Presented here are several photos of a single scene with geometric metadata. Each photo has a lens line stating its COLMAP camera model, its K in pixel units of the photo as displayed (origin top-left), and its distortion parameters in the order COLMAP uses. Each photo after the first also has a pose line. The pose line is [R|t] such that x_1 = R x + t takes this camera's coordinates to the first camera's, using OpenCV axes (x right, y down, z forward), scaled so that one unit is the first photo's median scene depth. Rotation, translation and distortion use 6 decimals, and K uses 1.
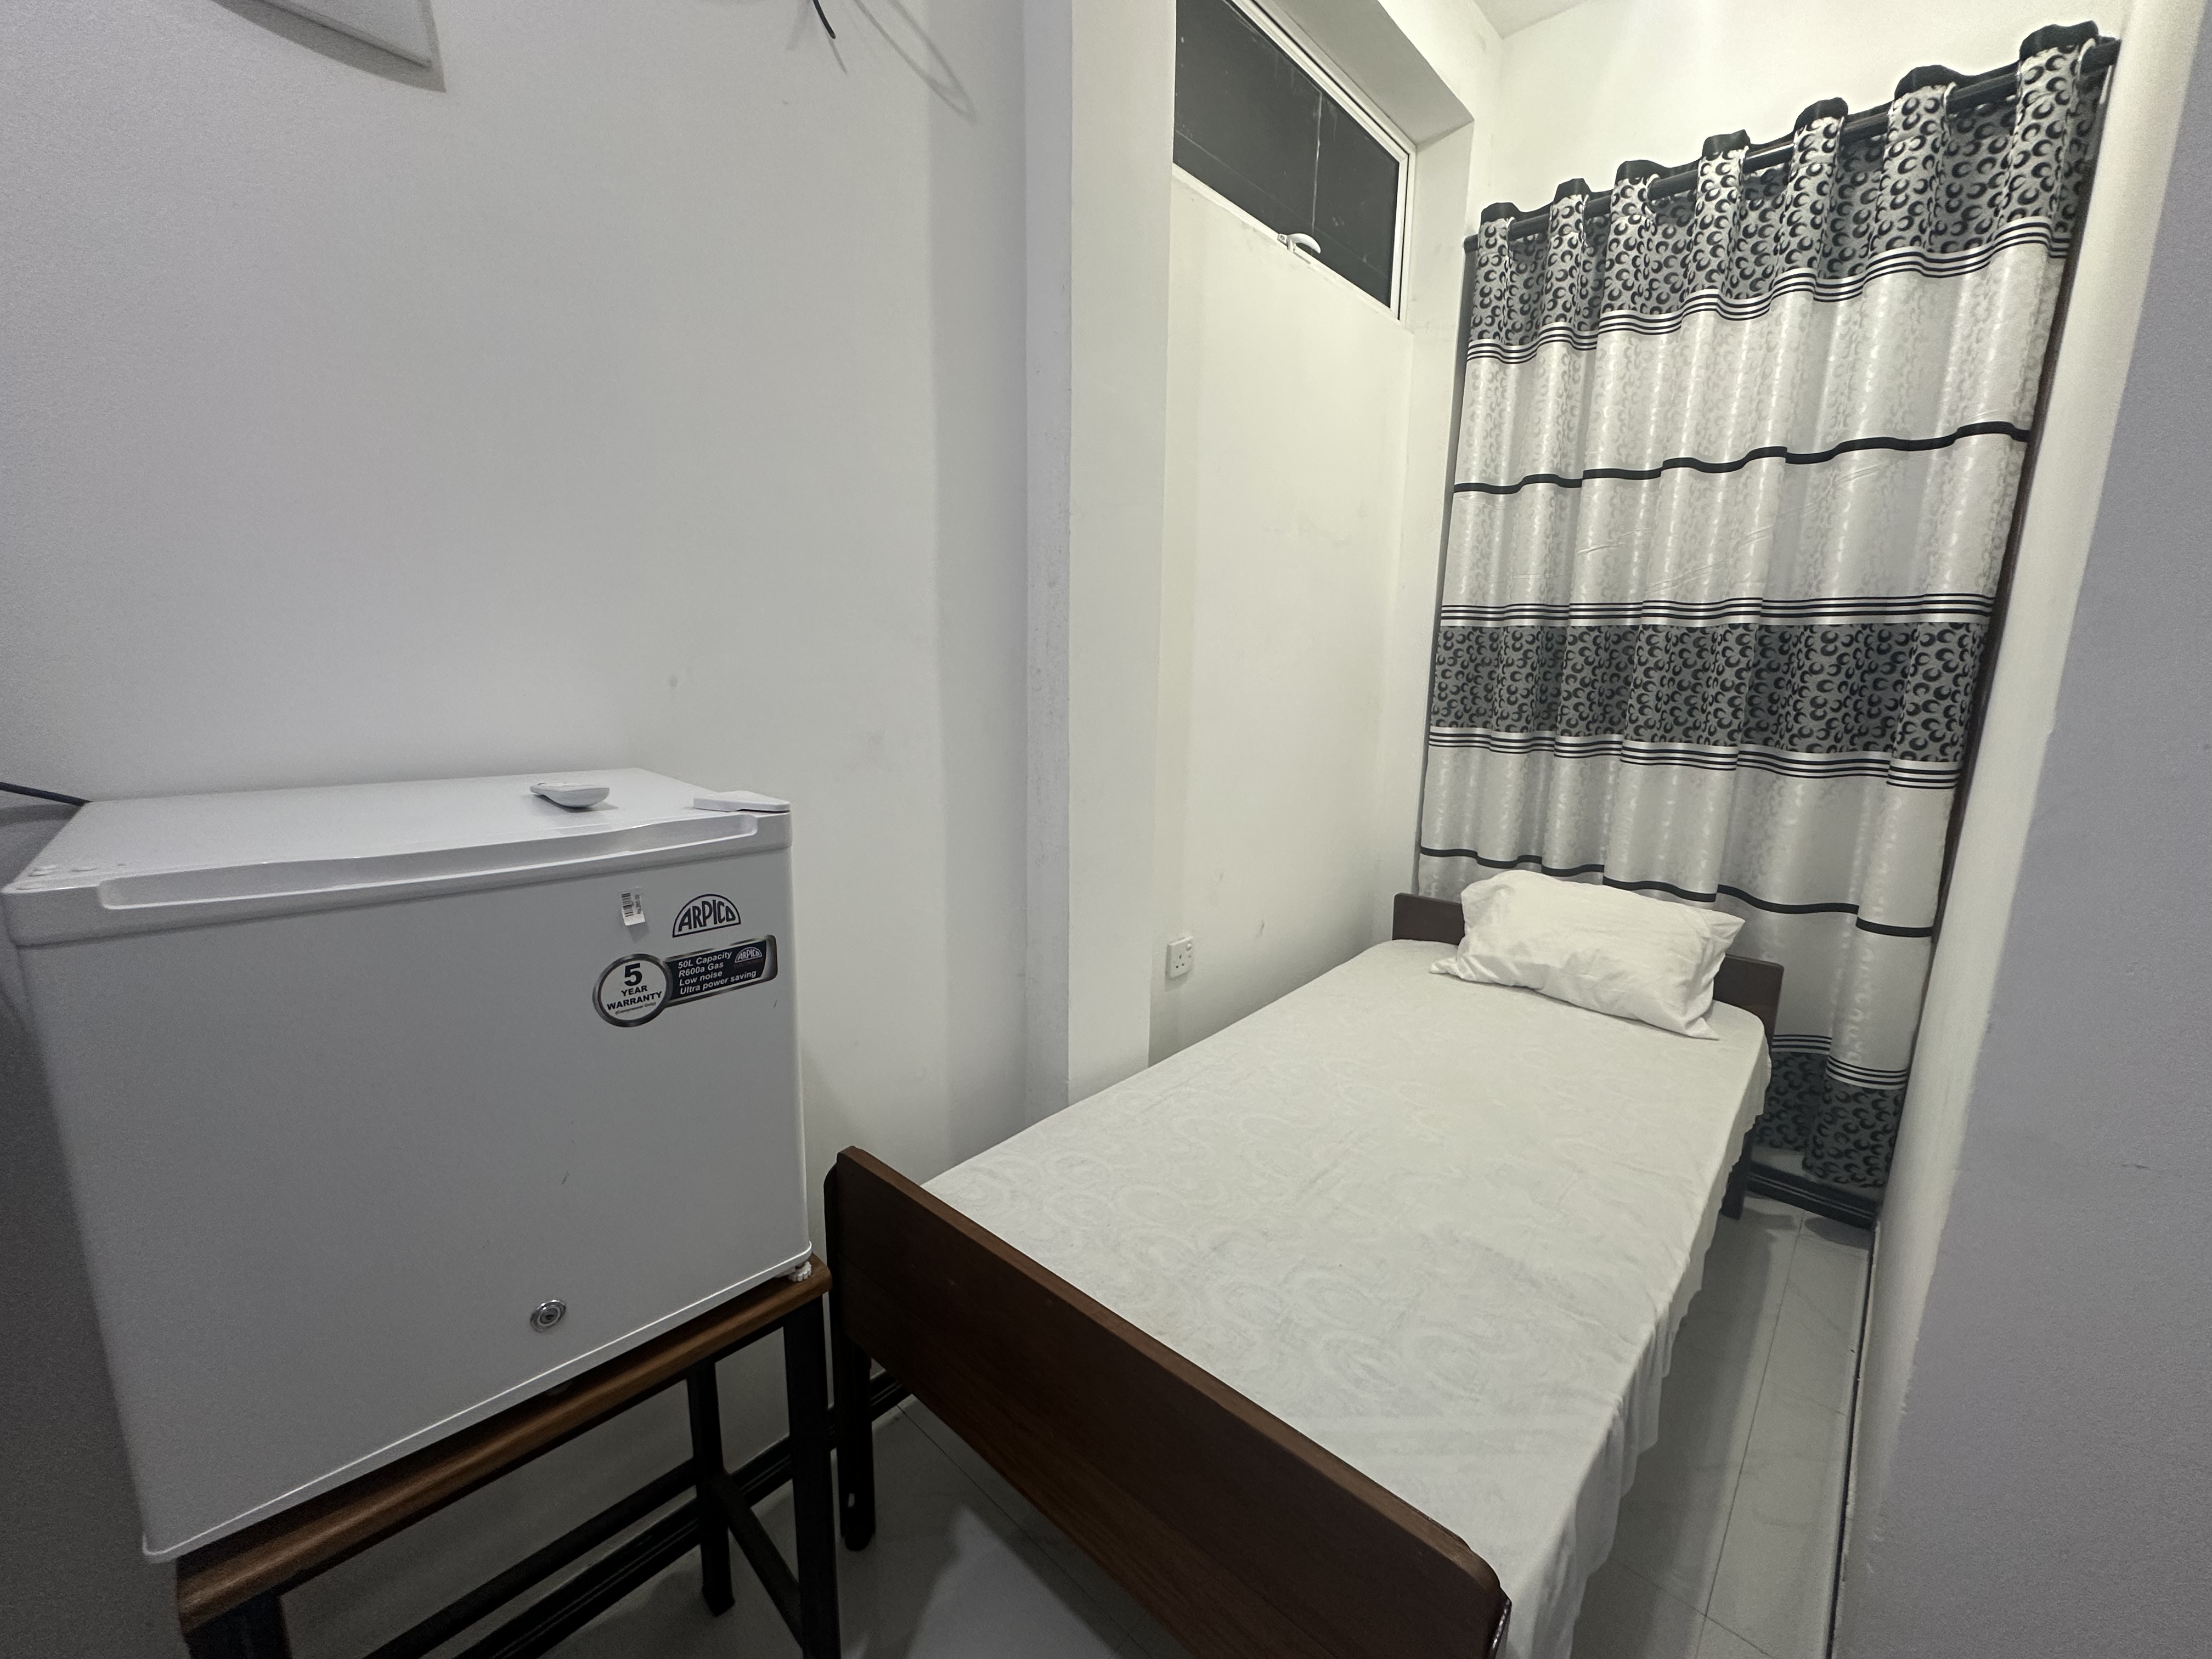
lens RADIAL K [[882.4, 0, 1110.3], [0, 882.4, 835.7], [0, 0, 1]] dist [-0.002217, 0.001367]
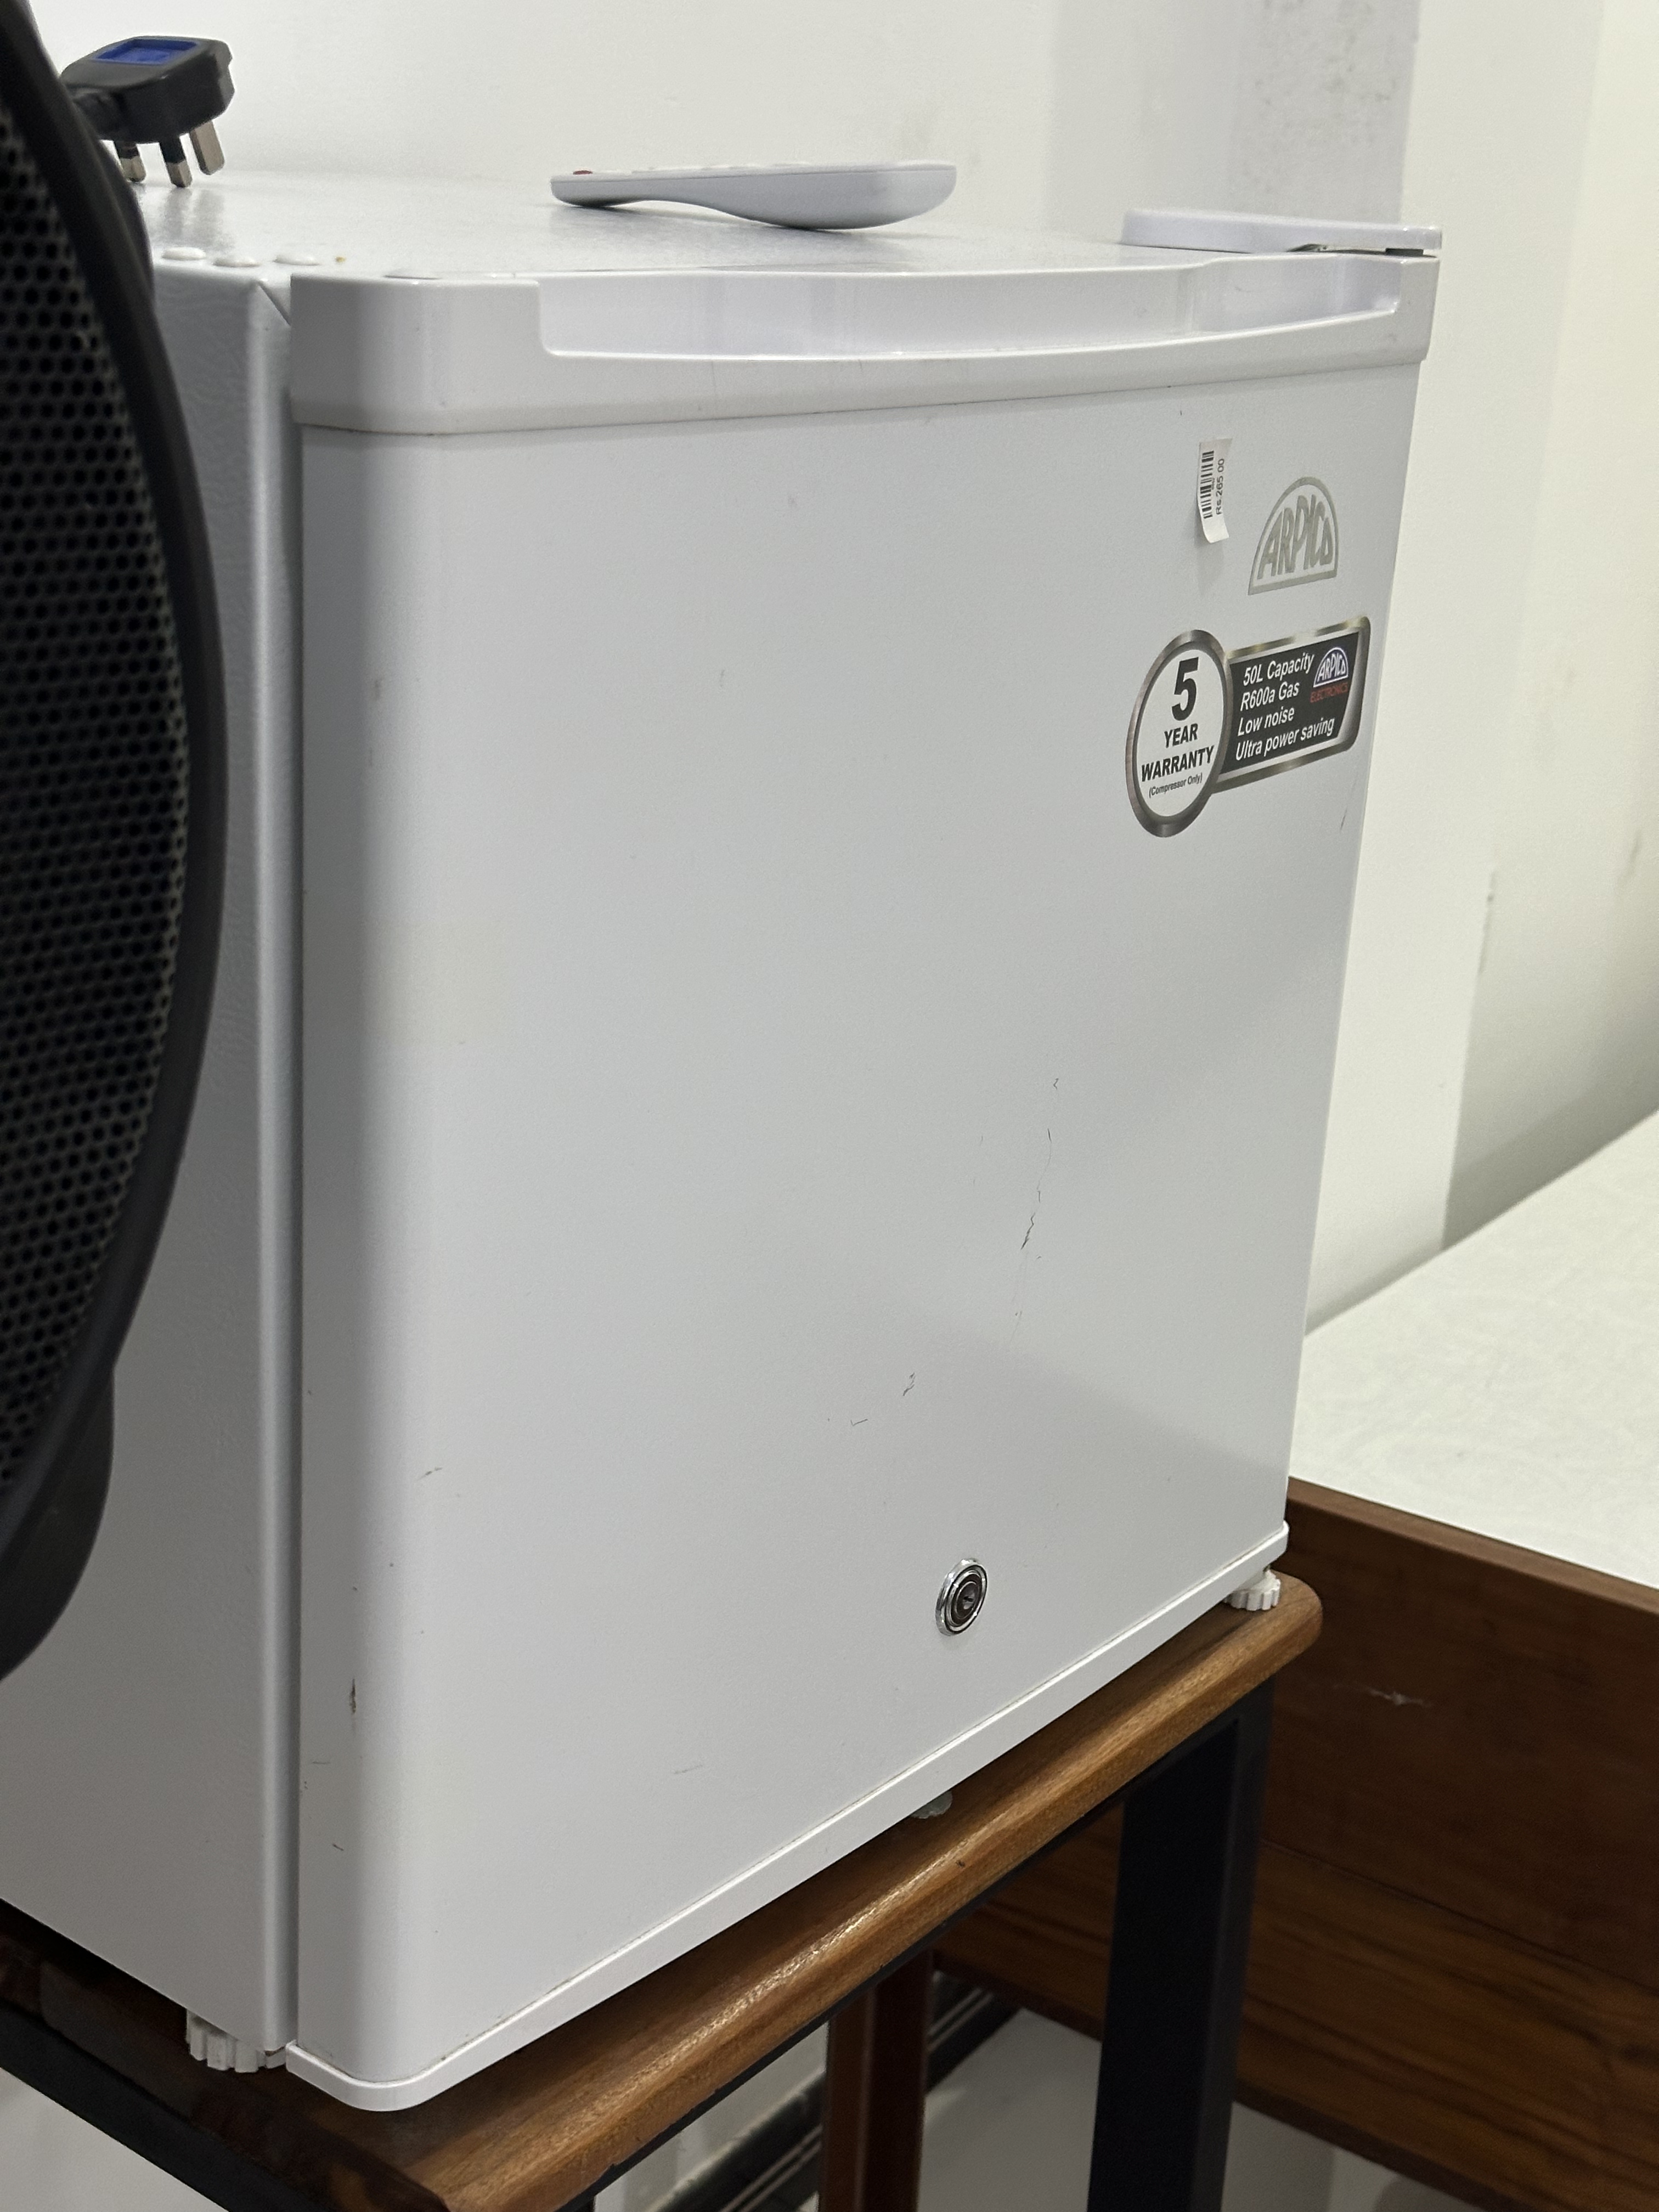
lens RADIAL K [[3102.2, 0, 812.5], [0, 3102.2, 1170.5], [0, 0, 1]] dist [0.086276, 0.000000]
pose [[0.990463, -0.010946, 0.137345, -0.355424], [-0.010137, 0.988349, 0.151868, 0.065627], [-0.137407, -0.151812, 0.978812, -0.105493]]
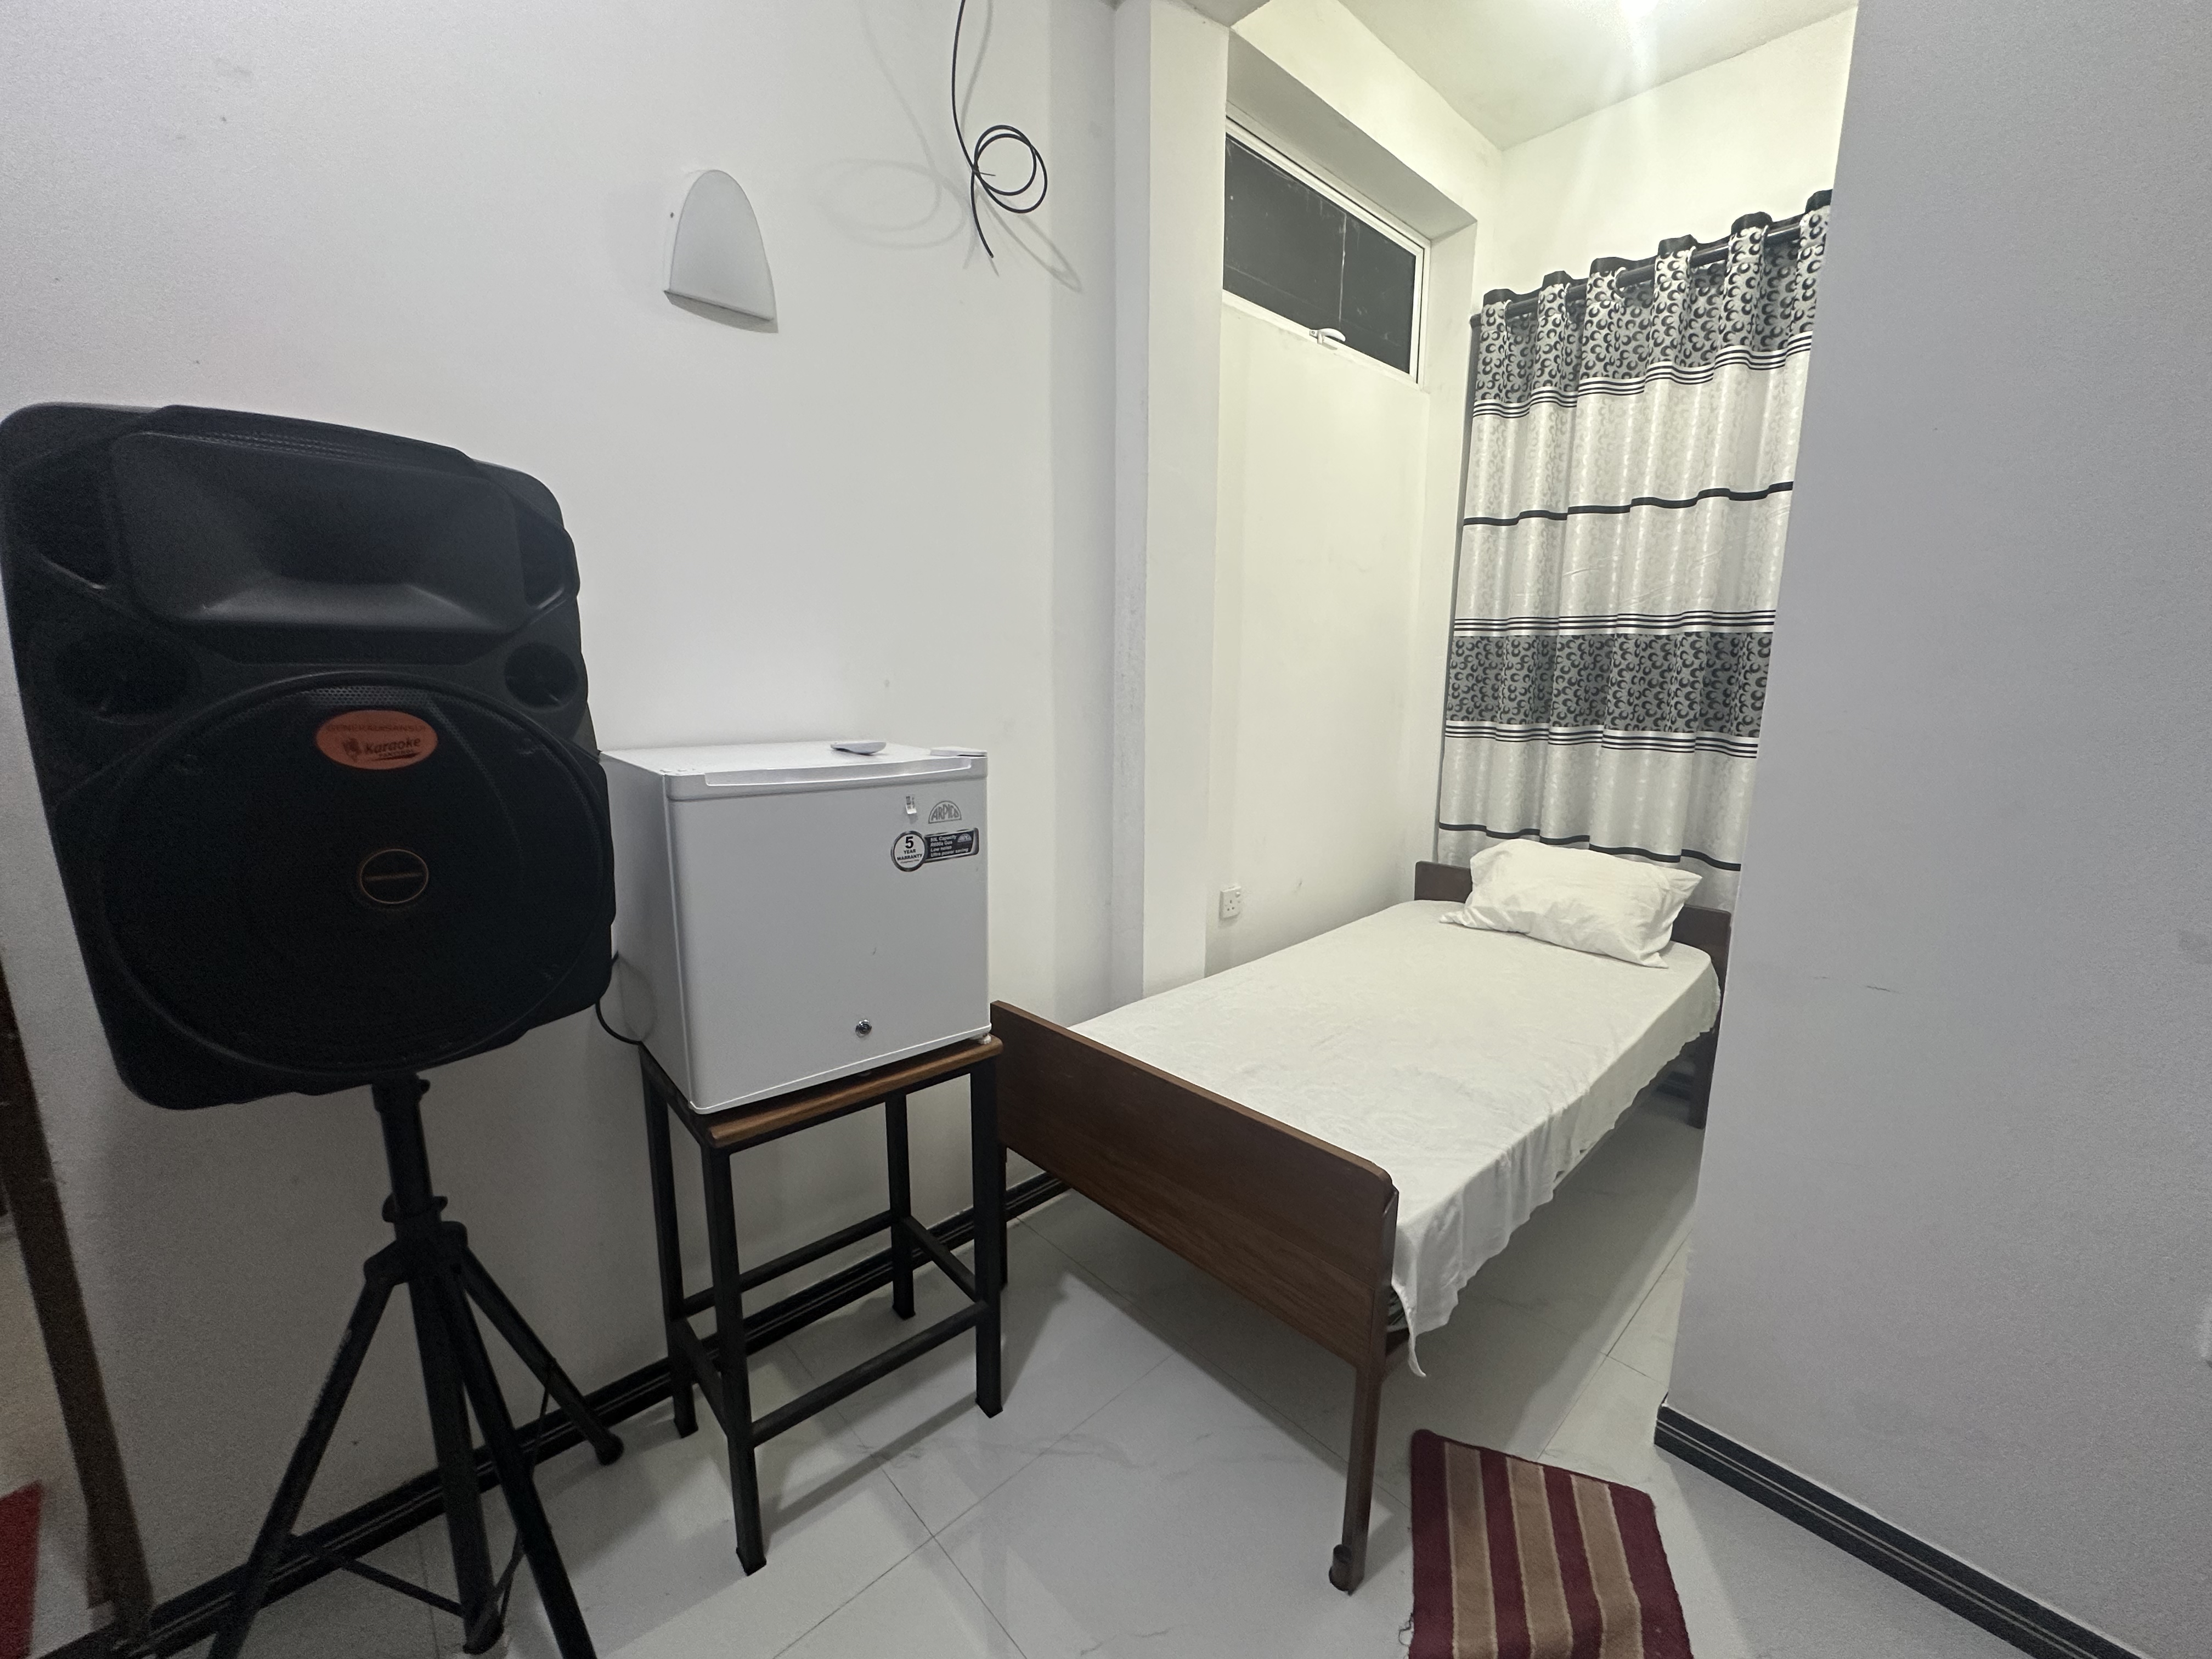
lens RADIAL K [[882.4, 0, 1113.2], [0, 882.4, 838.4], [0, 0, 1]] dist [-0.002217, 0.001367]
pose [[0.997344, 0.002320, -0.072796, 0.003087], [-0.002921, 0.999963, -0.008150, 0.066600], [0.072774, 0.008341, 0.997314, -0.316263]]
